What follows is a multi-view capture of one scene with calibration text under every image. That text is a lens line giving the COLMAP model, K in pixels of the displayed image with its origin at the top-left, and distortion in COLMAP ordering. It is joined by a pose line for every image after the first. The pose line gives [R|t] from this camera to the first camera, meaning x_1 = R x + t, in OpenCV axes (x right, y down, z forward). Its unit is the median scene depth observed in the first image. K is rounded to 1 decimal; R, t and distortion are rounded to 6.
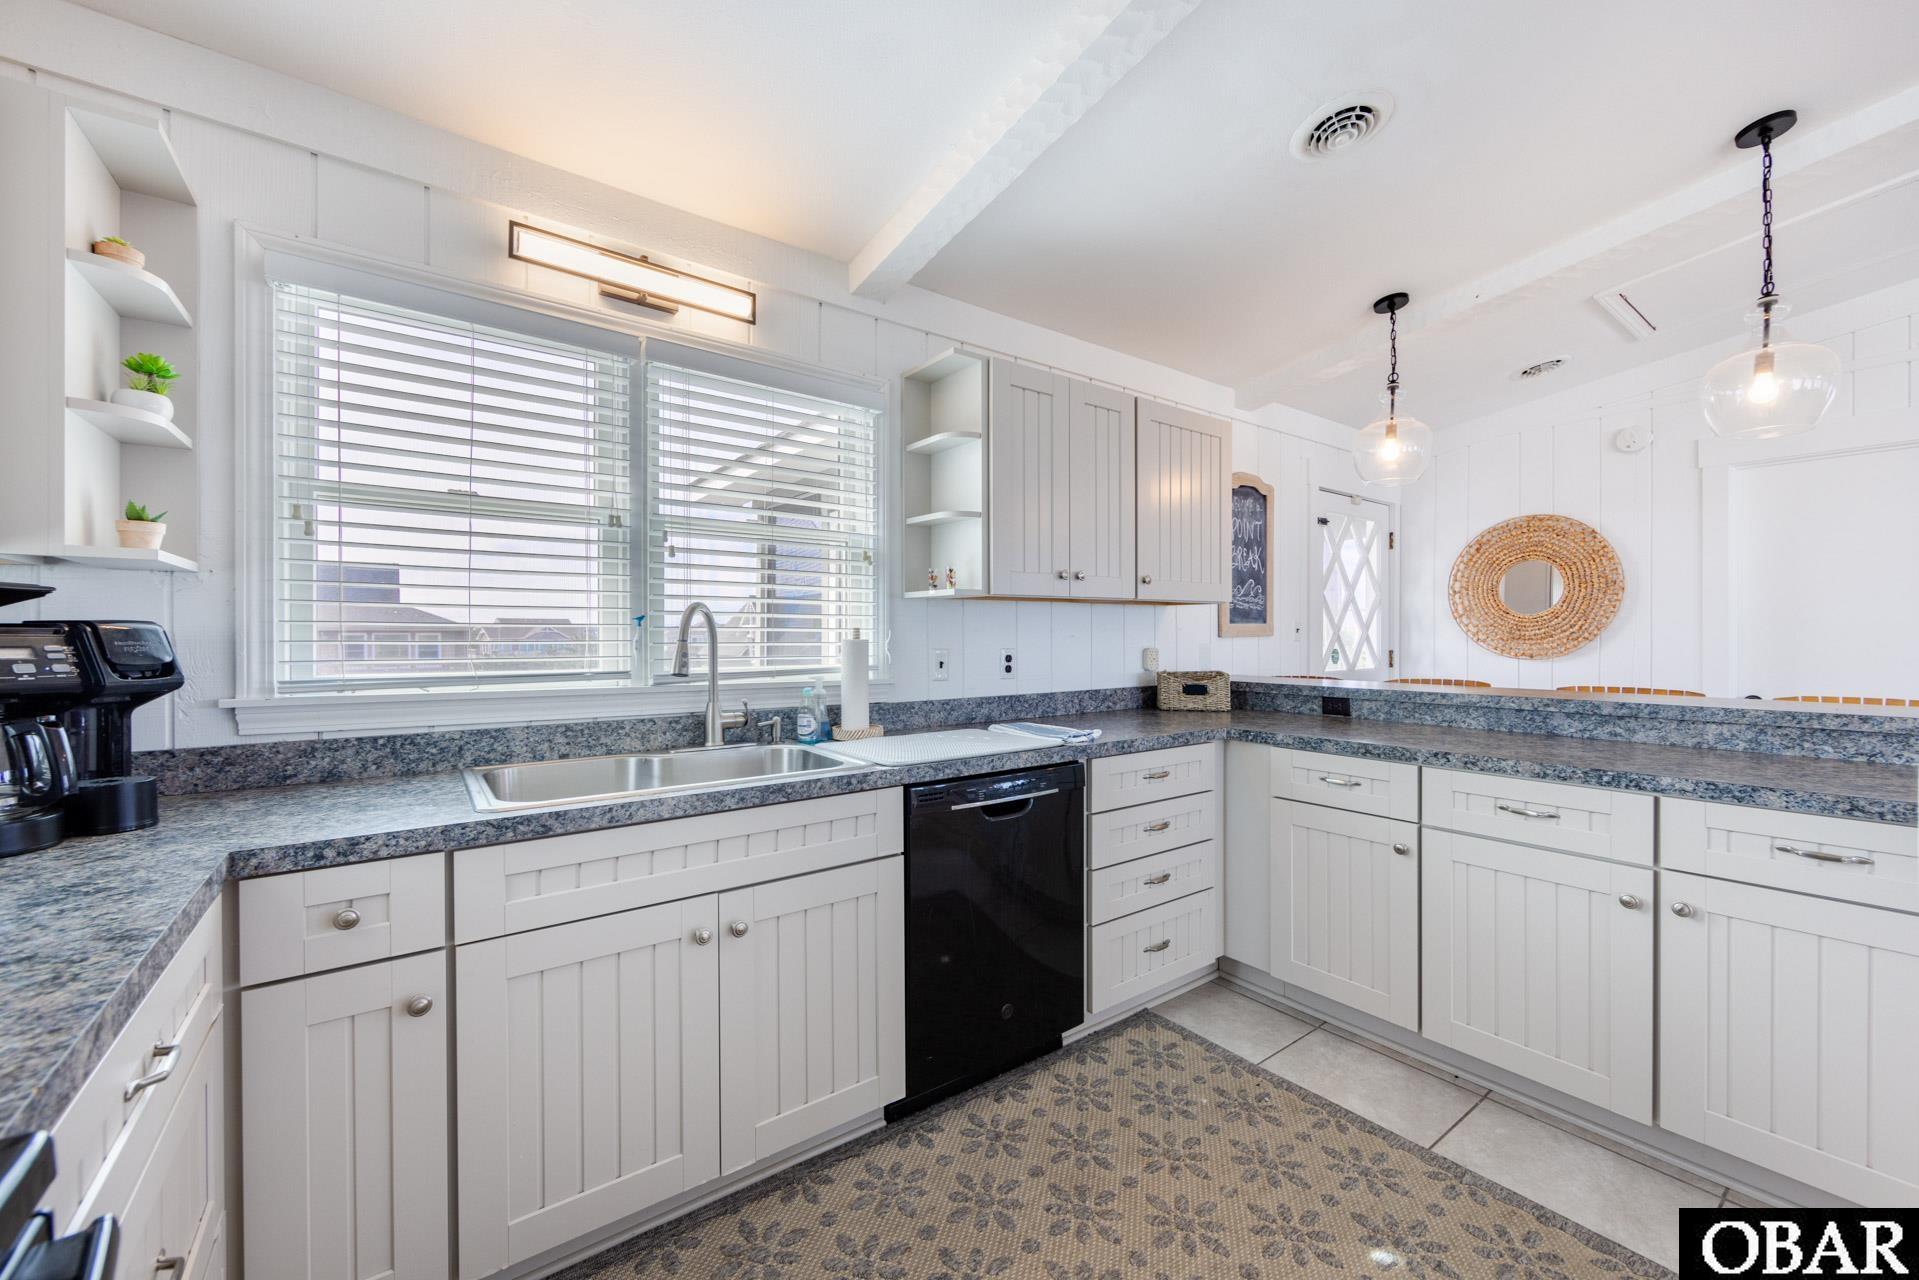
lens RADIAL K [[750.5, 0, 962.3], [0, 750.5, 636.5], [0, 0, 1]] dist [-0.005422, 0.000406]
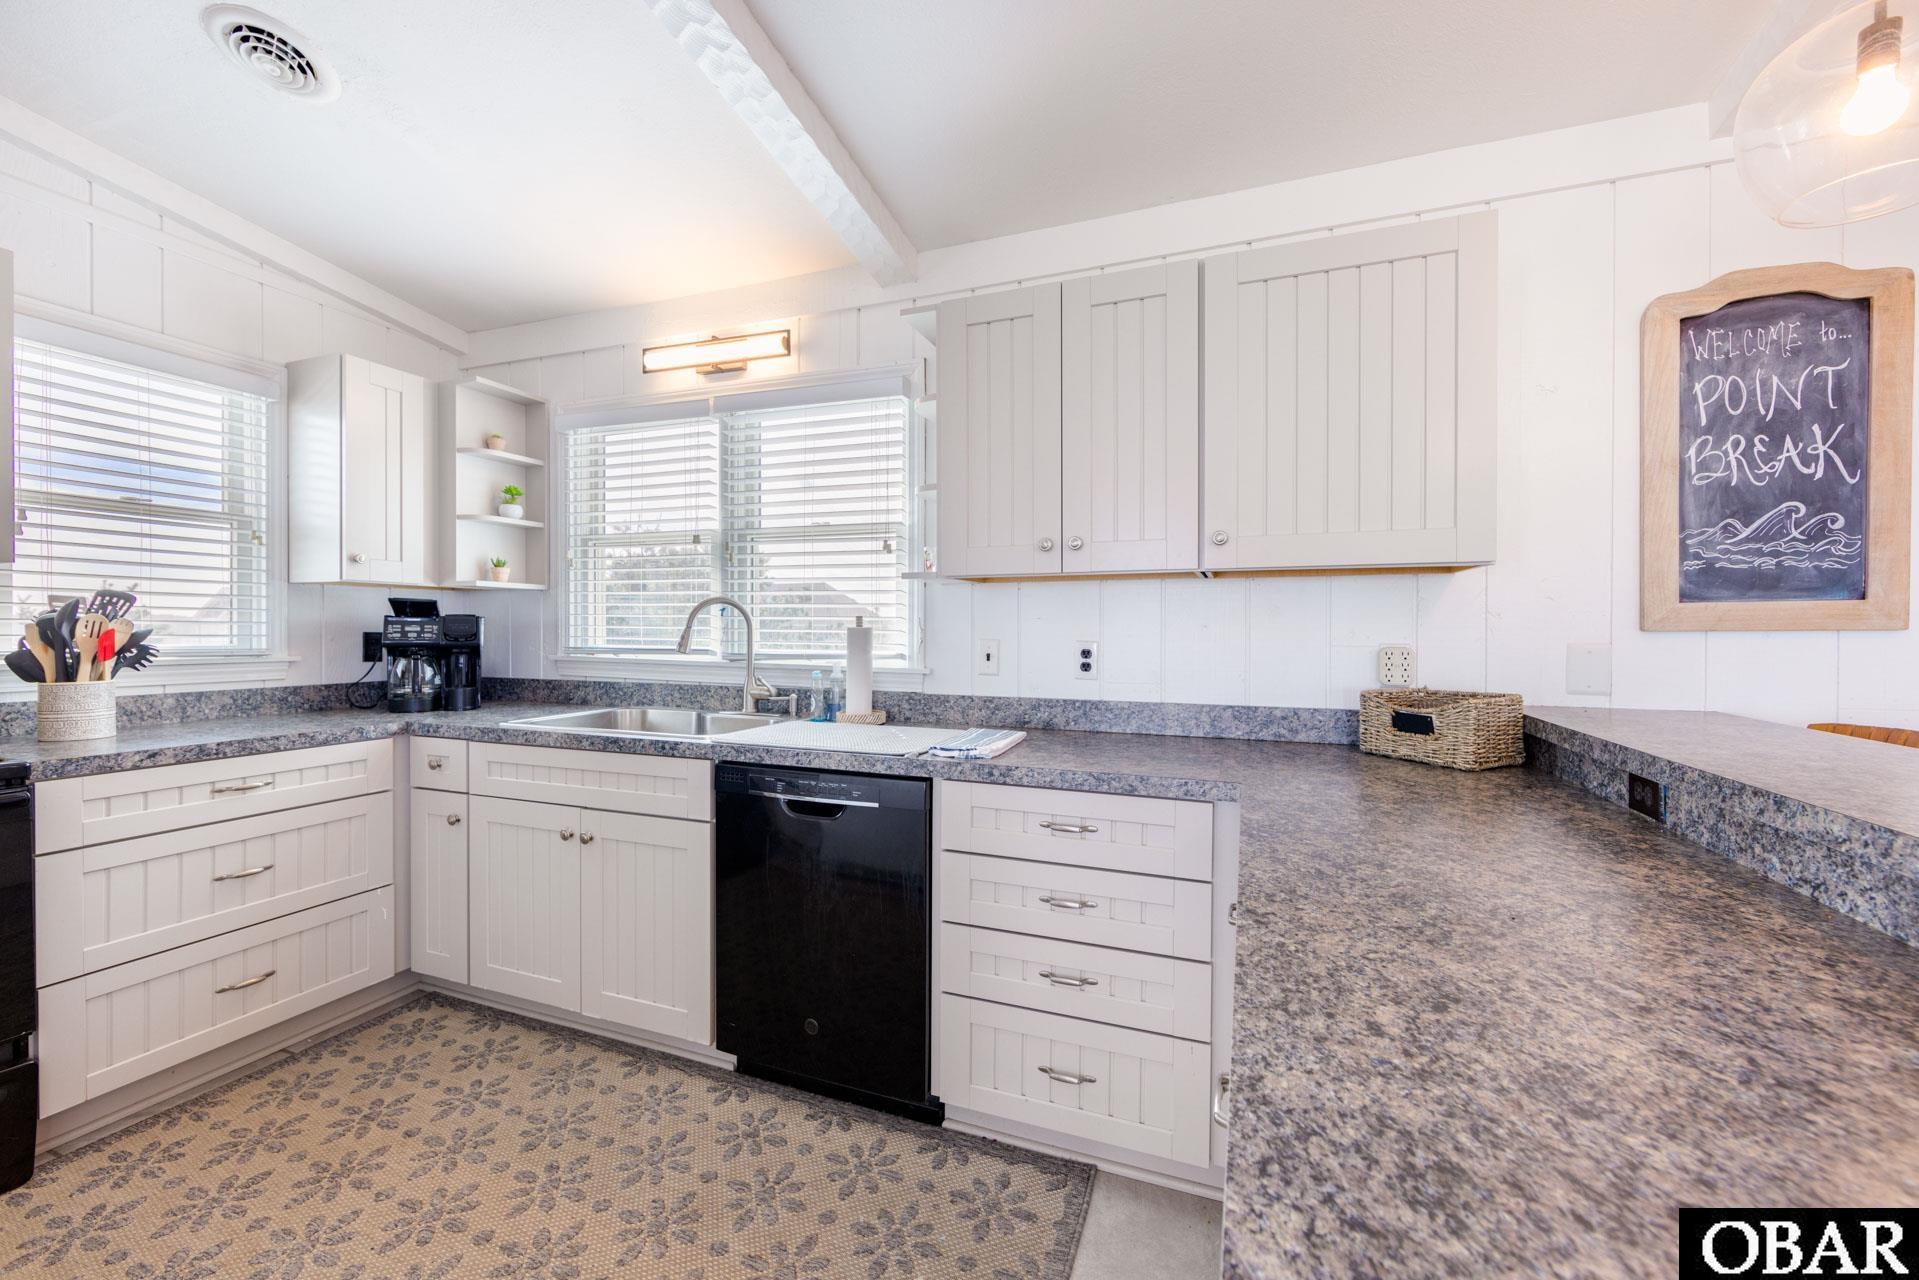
lens RADIAL K [[750.5, 0, 962.3], [0, 750.5, 636.5], [0, 0, 1]] dist [-0.005422, 0.000406]
pose [[0.537762, 0.014332, -0.842975, 0.834843], [-0.007205, 0.999897, 0.012404, 0.002912], [0.843066, -0.000597, 0.537810, 0.586368]]
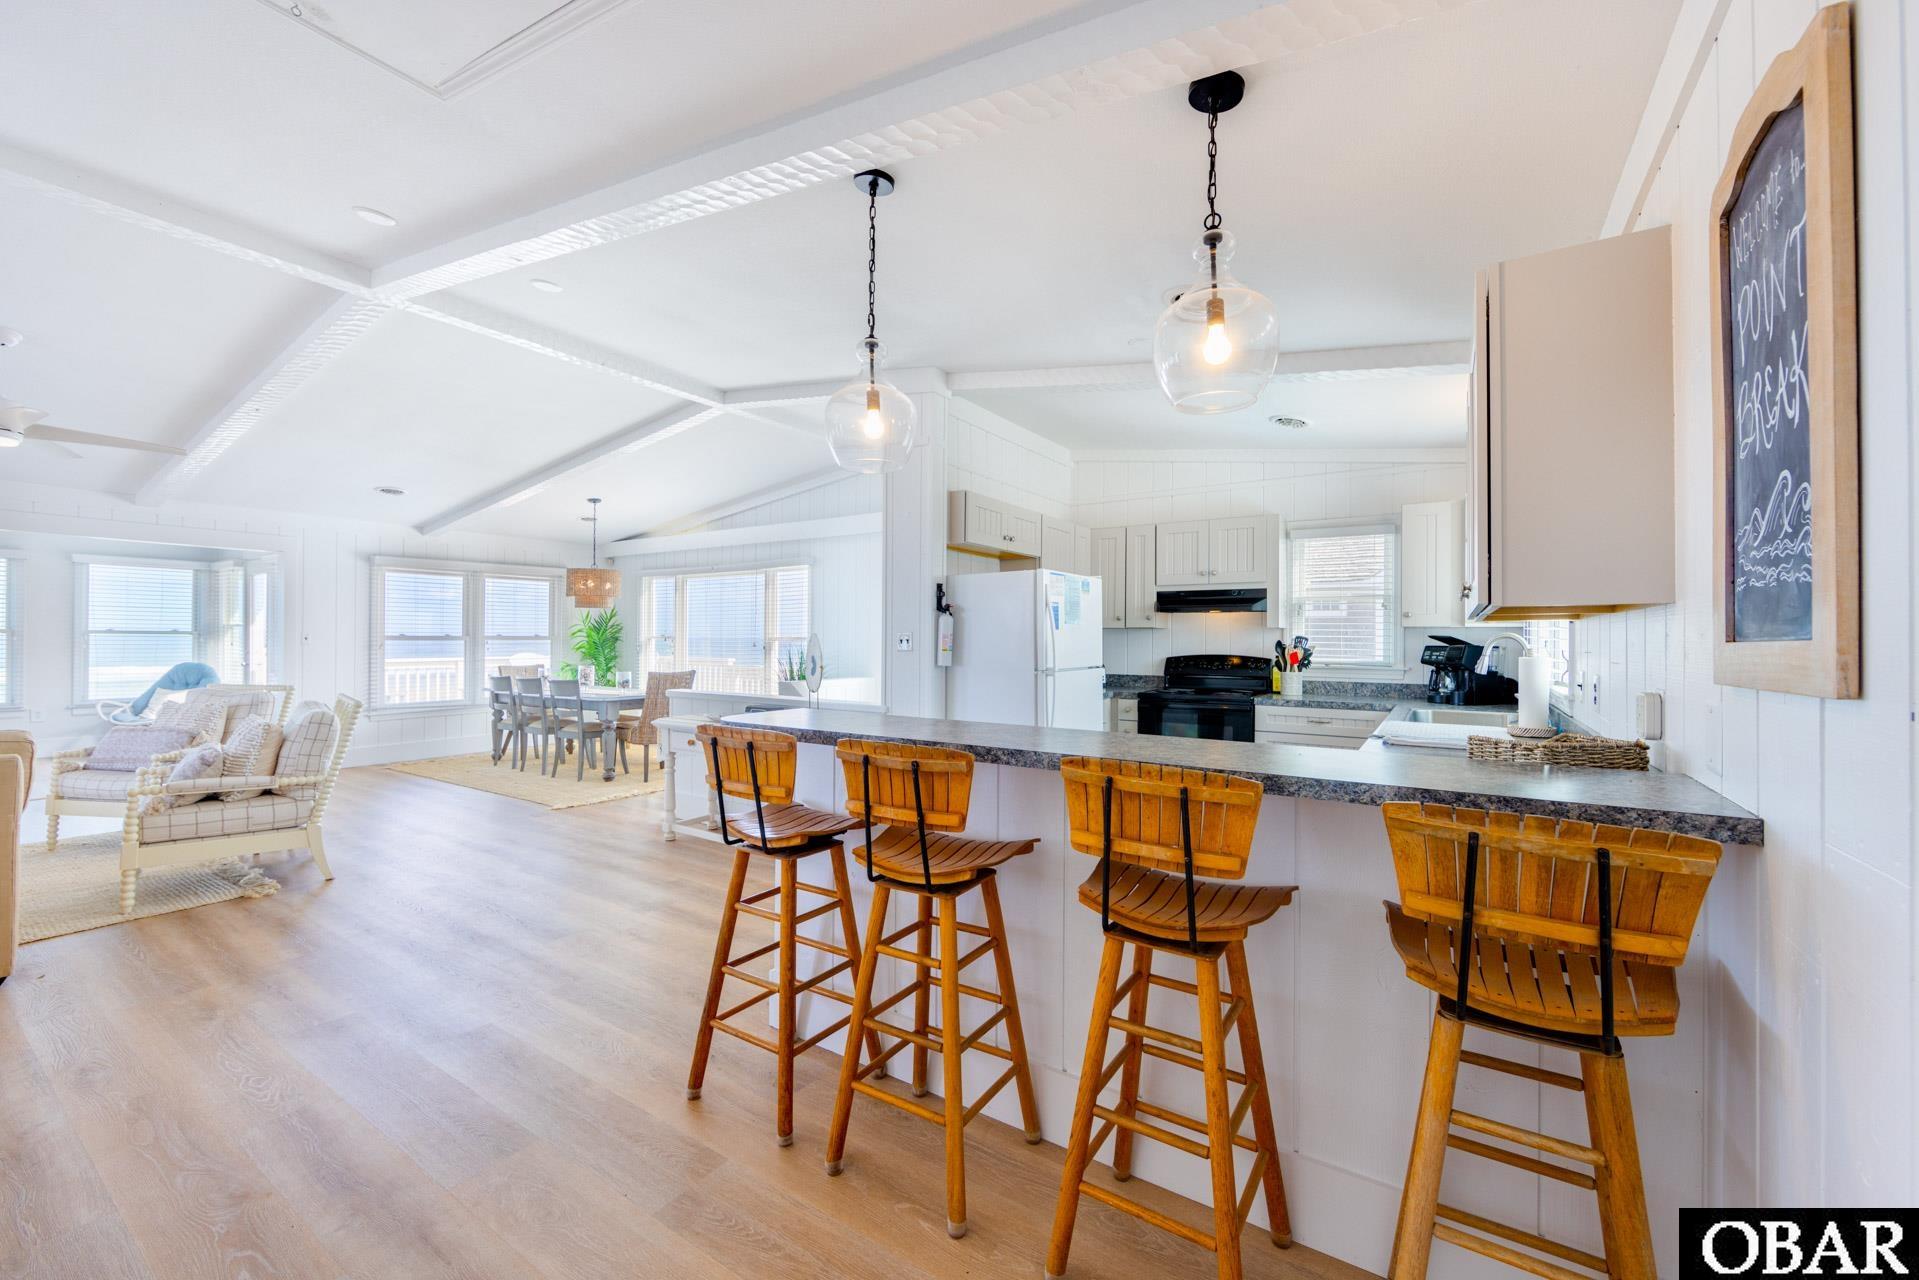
lens RADIAL K [[750.5, 0, 962.3], [0, 750.5, 636.5], [0, 0, 1]] dist [-0.005422, 0.000406]
pose [[-0.939708, -0.001989, -0.341972, 1.221872], [-0.002980, 0.999993, 0.002371, -0.035157], [0.341965, 0.003247, -0.939707, 1.924540]]
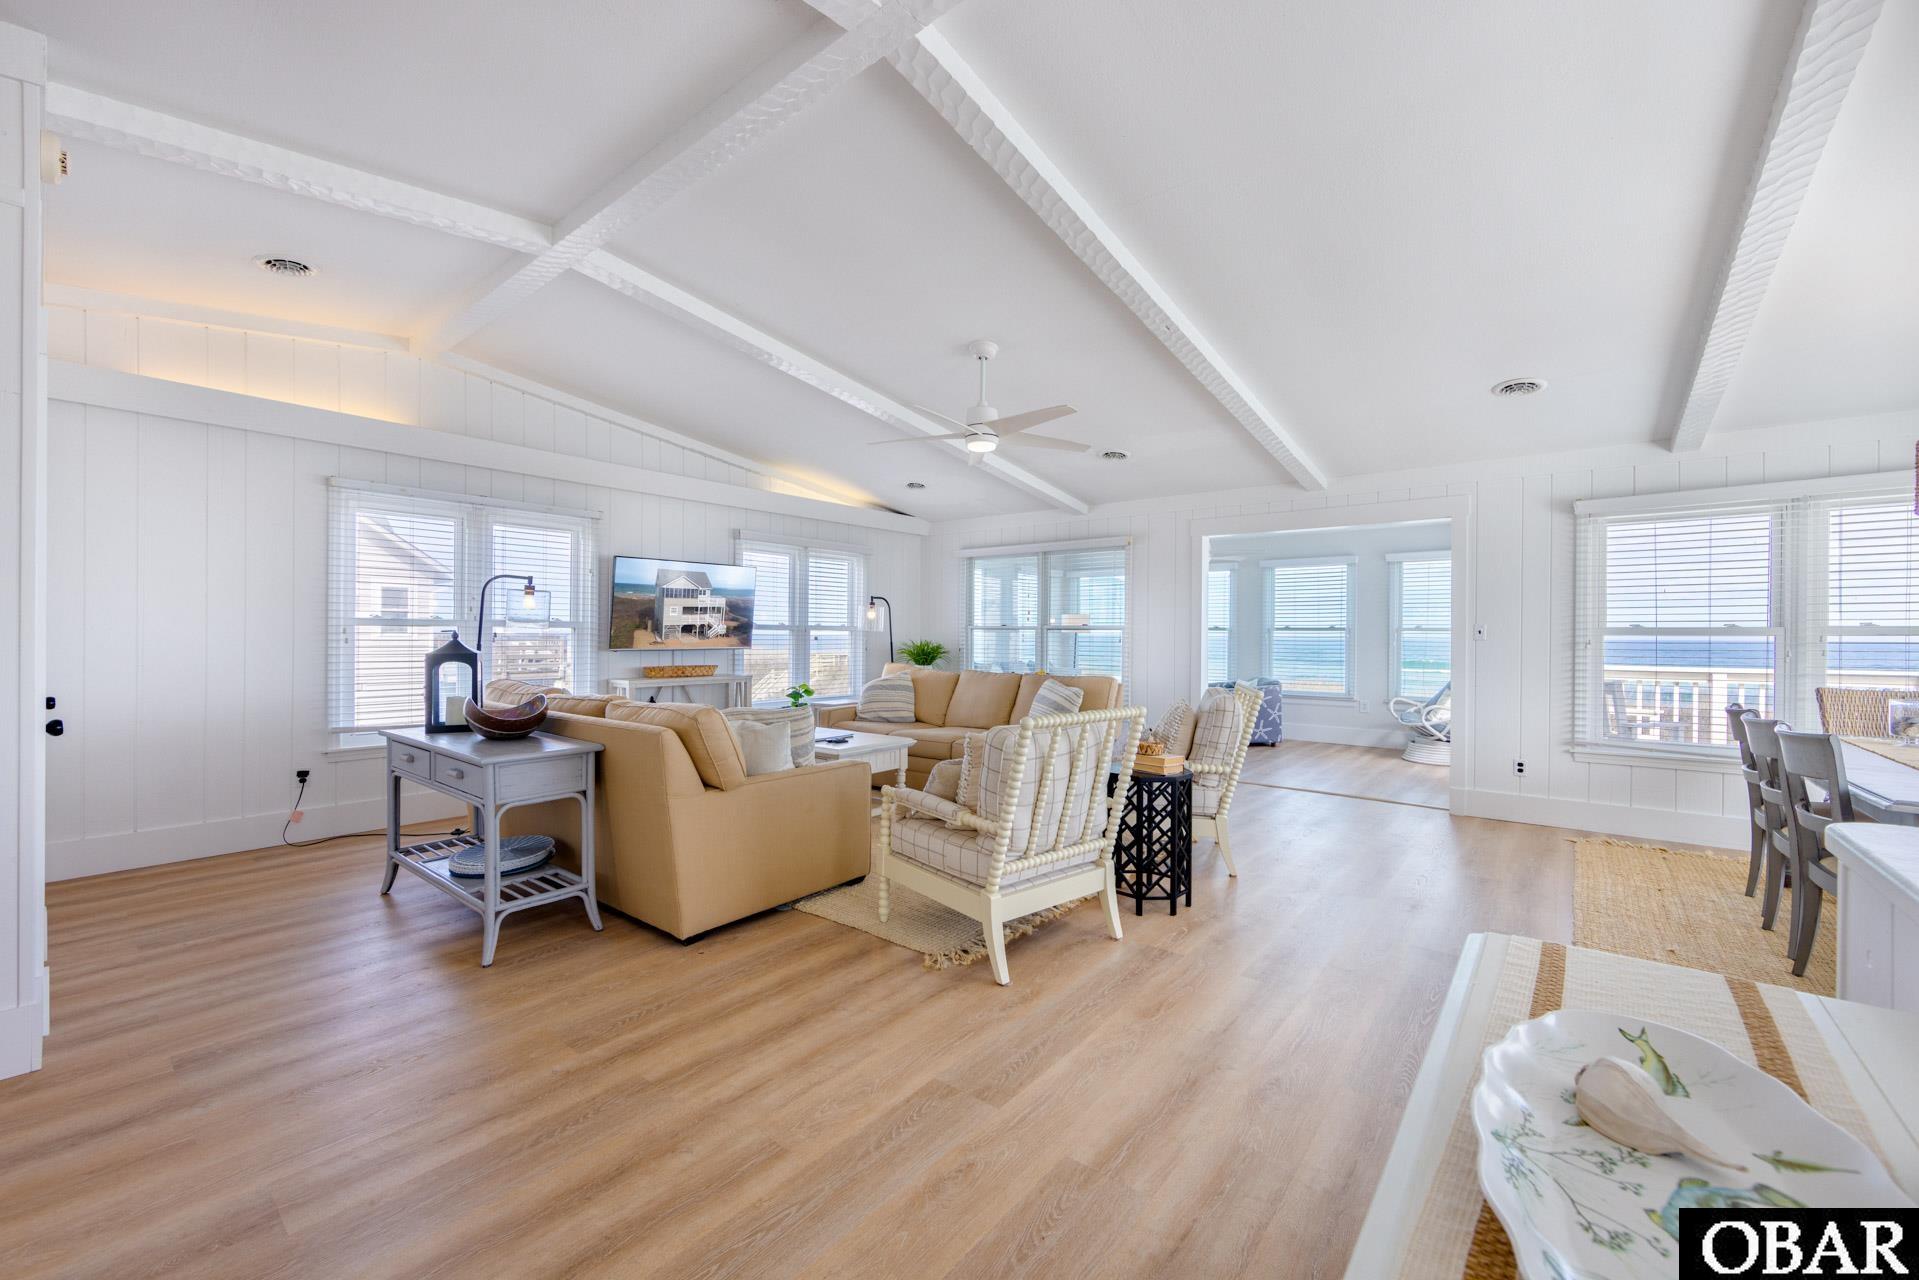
lens RADIAL K [[756.8, 0, 966.7], [0, 756.8, 634.4], [0, 0, 1]] dist [-0.000645, 0.000178]
pose [[-0.250853, 0.004711, 0.968014, 0.890105], [-0.002176, 0.999983, -0.005431, 0.012225], [-0.968023, -0.003468, -0.250838, 0.083541]]
